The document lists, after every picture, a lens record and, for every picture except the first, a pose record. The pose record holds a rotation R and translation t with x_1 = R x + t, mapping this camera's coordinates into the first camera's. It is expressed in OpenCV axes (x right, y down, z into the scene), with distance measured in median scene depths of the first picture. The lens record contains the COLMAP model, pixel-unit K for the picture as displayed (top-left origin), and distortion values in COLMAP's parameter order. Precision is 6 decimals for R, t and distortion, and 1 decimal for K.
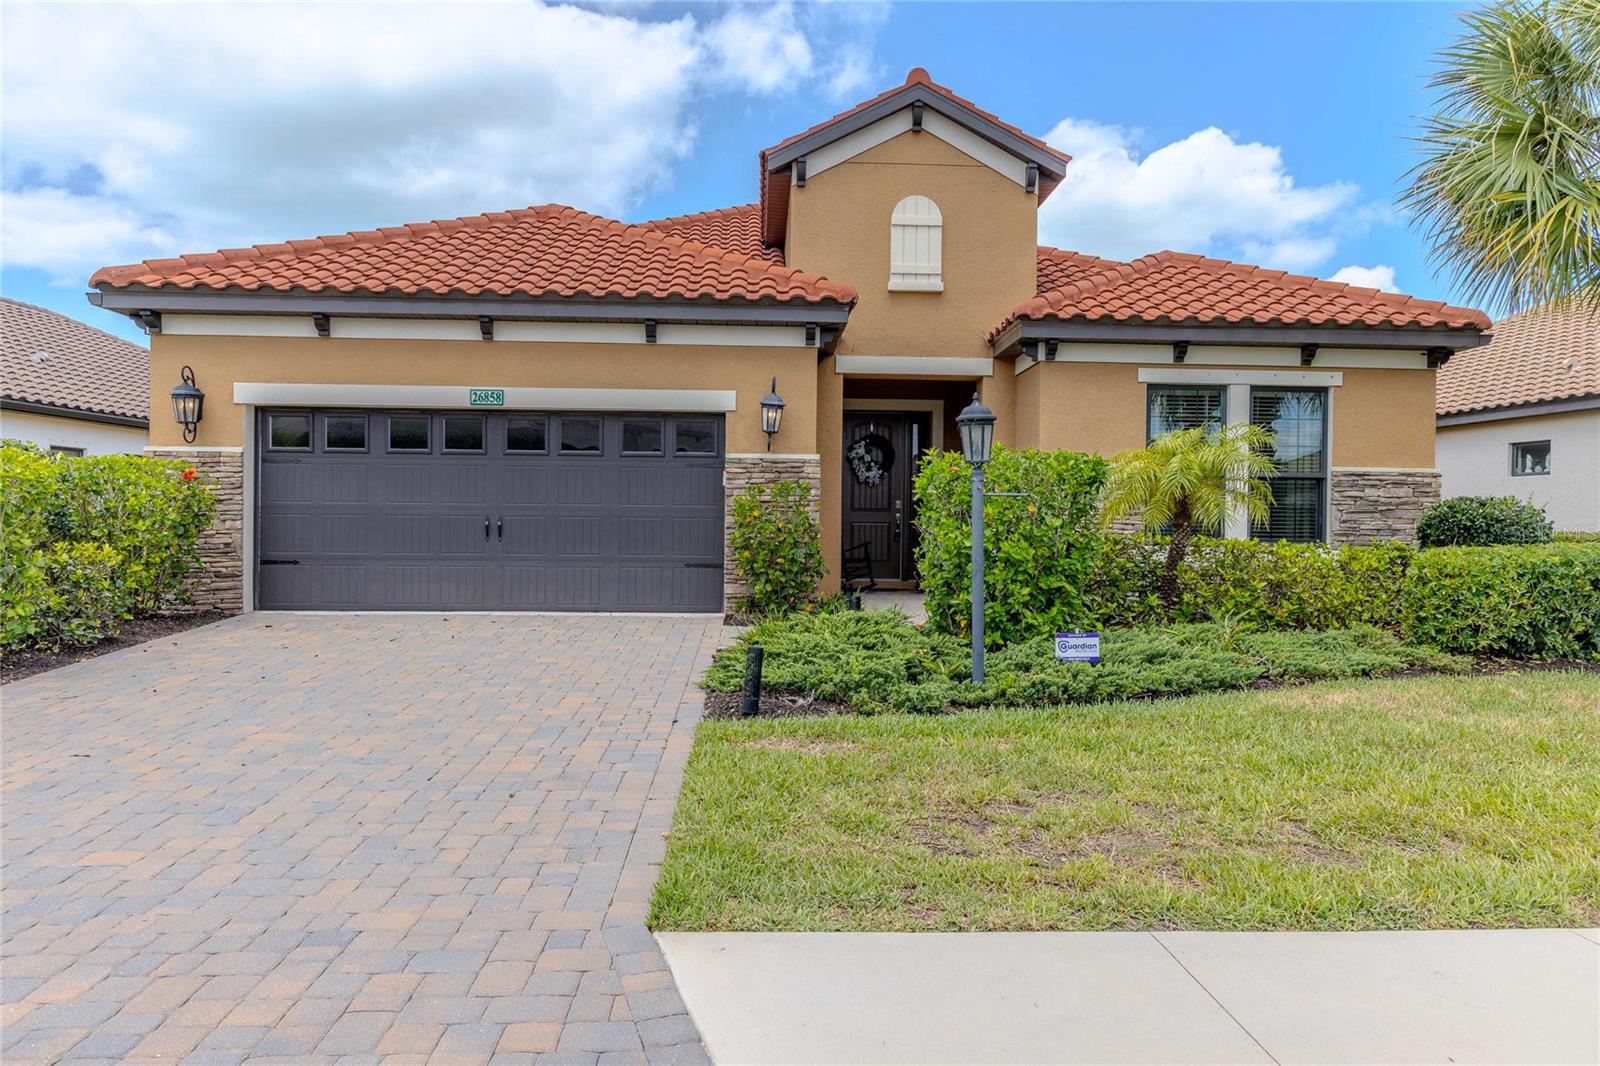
lens RADIAL K [[1072.5, 0, 802.9], [0, 1072.5, 527.9], [0, 0, 1]] dist [0.001486, 0.000312]
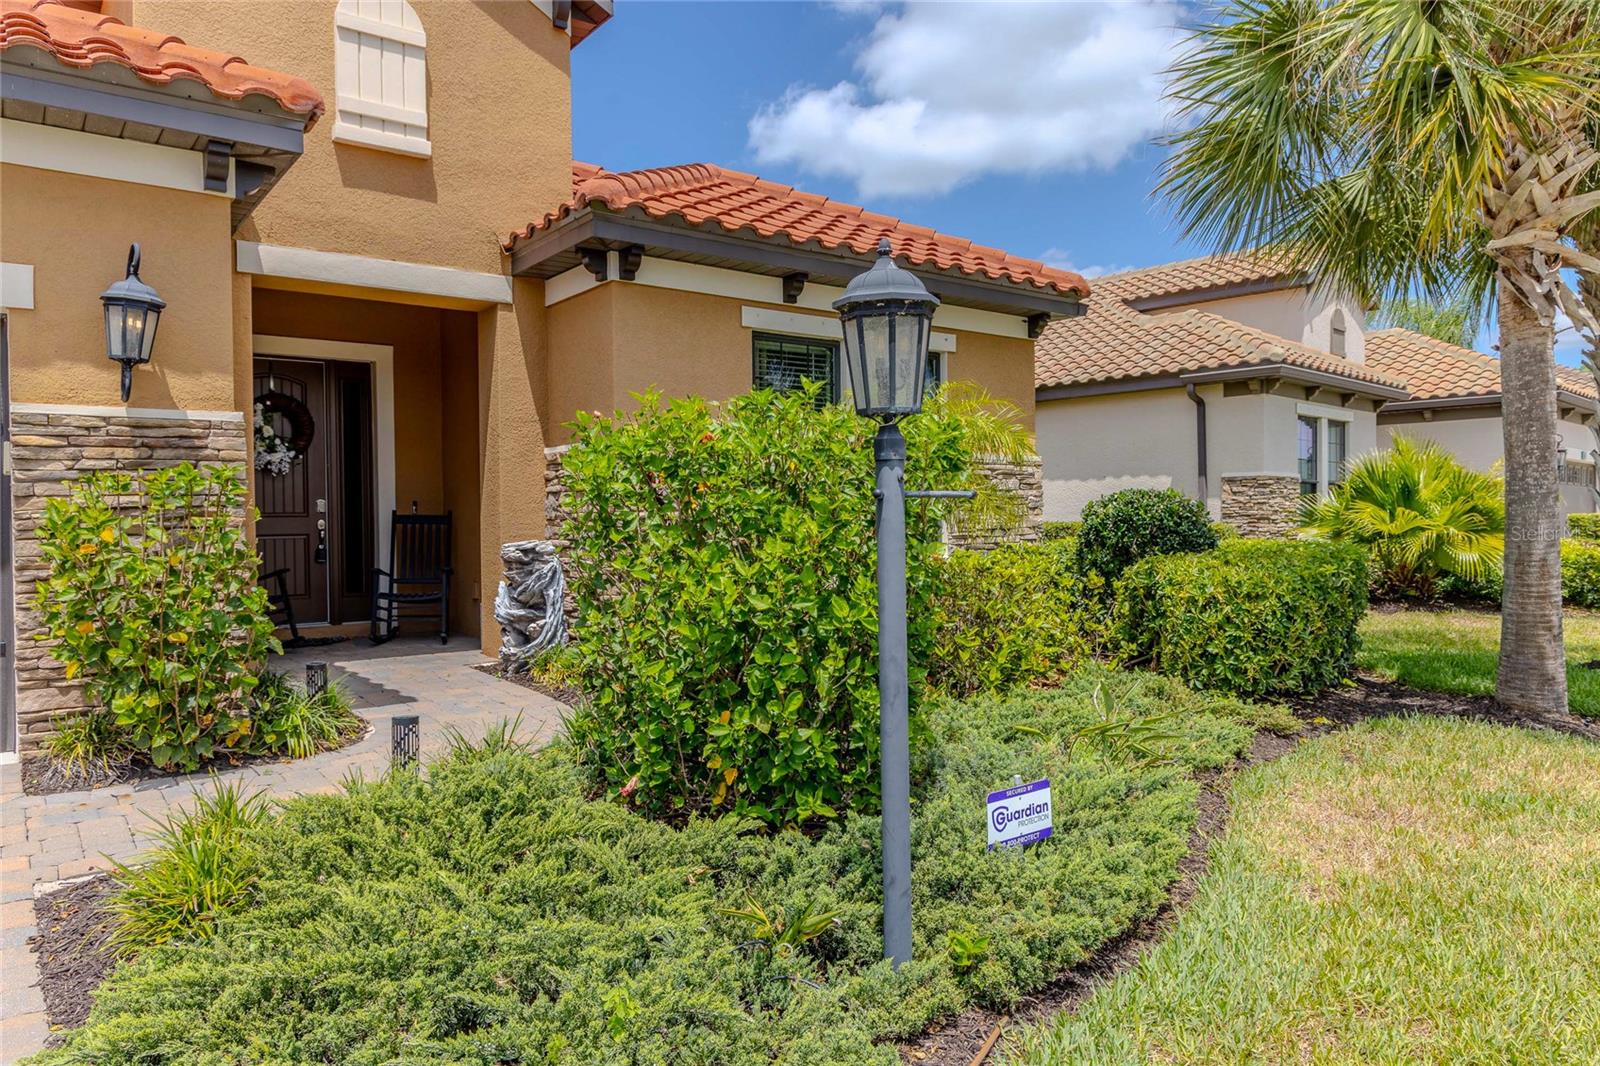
lens RADIAL K [[1072.5, 0, 802.9], [0, 1072.5, 527.9], [0, 0, 1]] dist [0.001486, 0.000312]
pose [[0.819597, -0.025668, 0.572365, -0.057372], [0.021710, 0.999670, 0.013744, -0.015147], [-0.572529, 0.001162, 0.819884, 0.428683]]
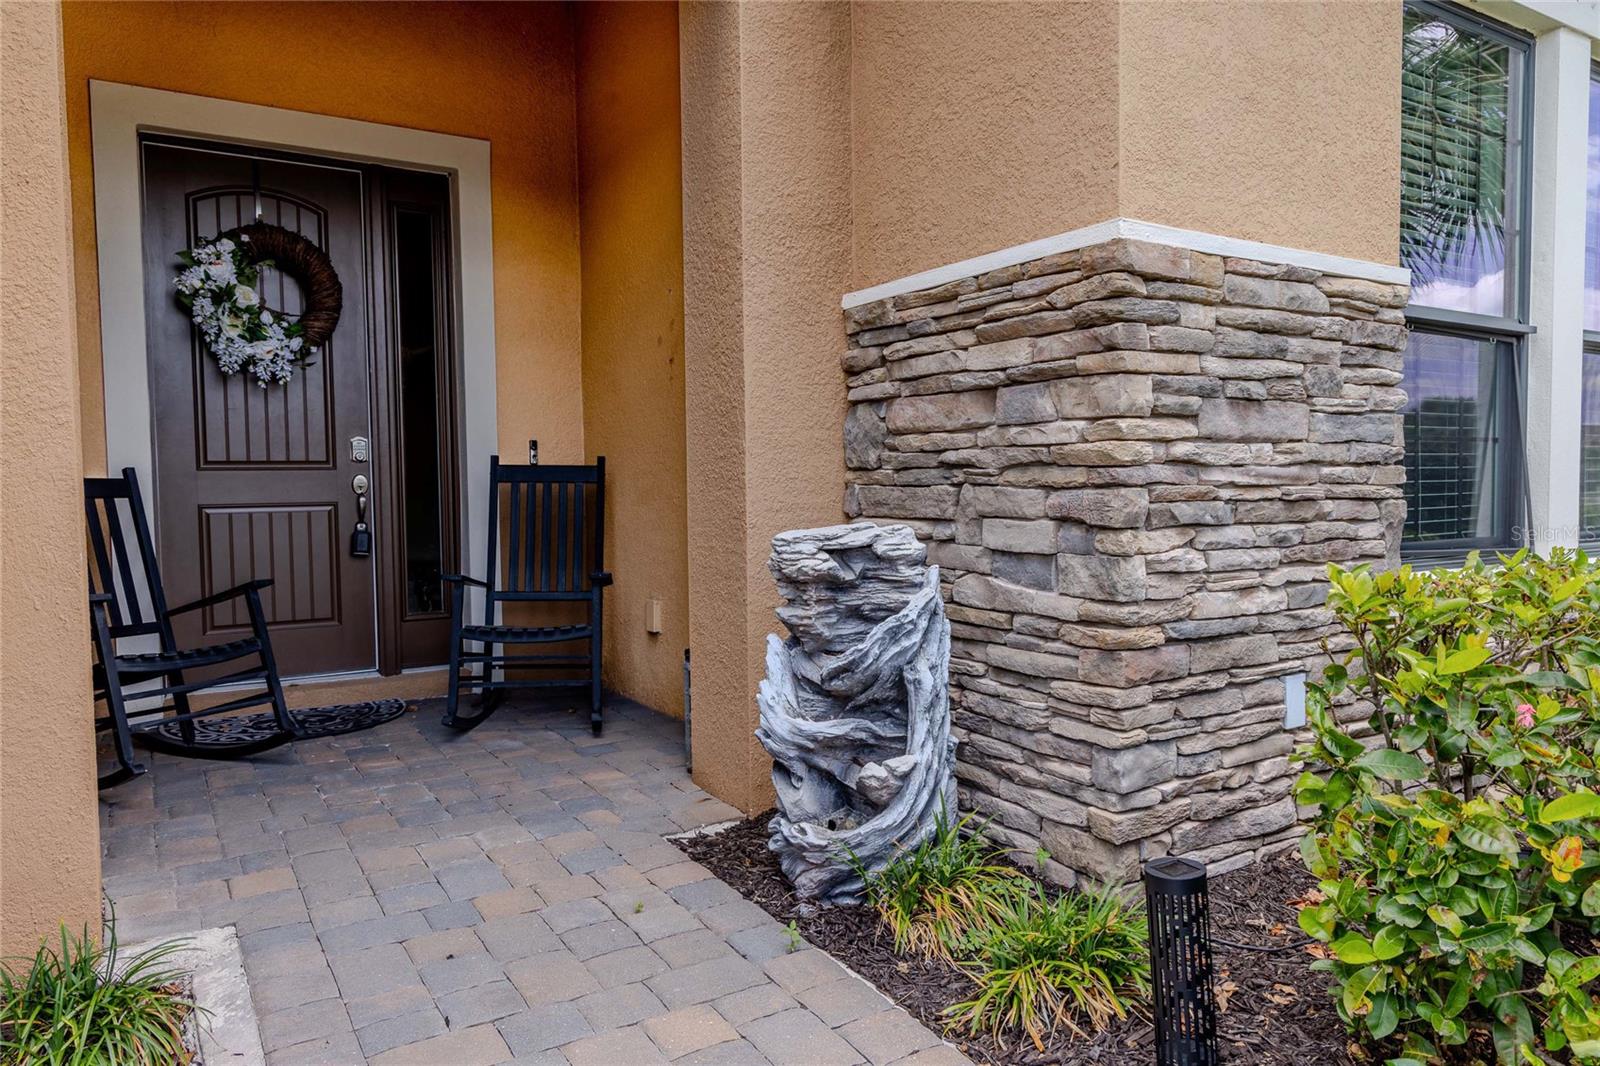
lens RADIAL K [[1072.5, 0, 802.9], [0, 1072.5, 527.9], [0, 0, 1]] dist [0.001486, 0.000312]
pose [[0.870193, -0.044838, 0.490666, 0.060731], [0.025499, 0.998614, 0.046034, -0.011991], [-0.492051, -0.027547, 0.870131, 0.880633]]
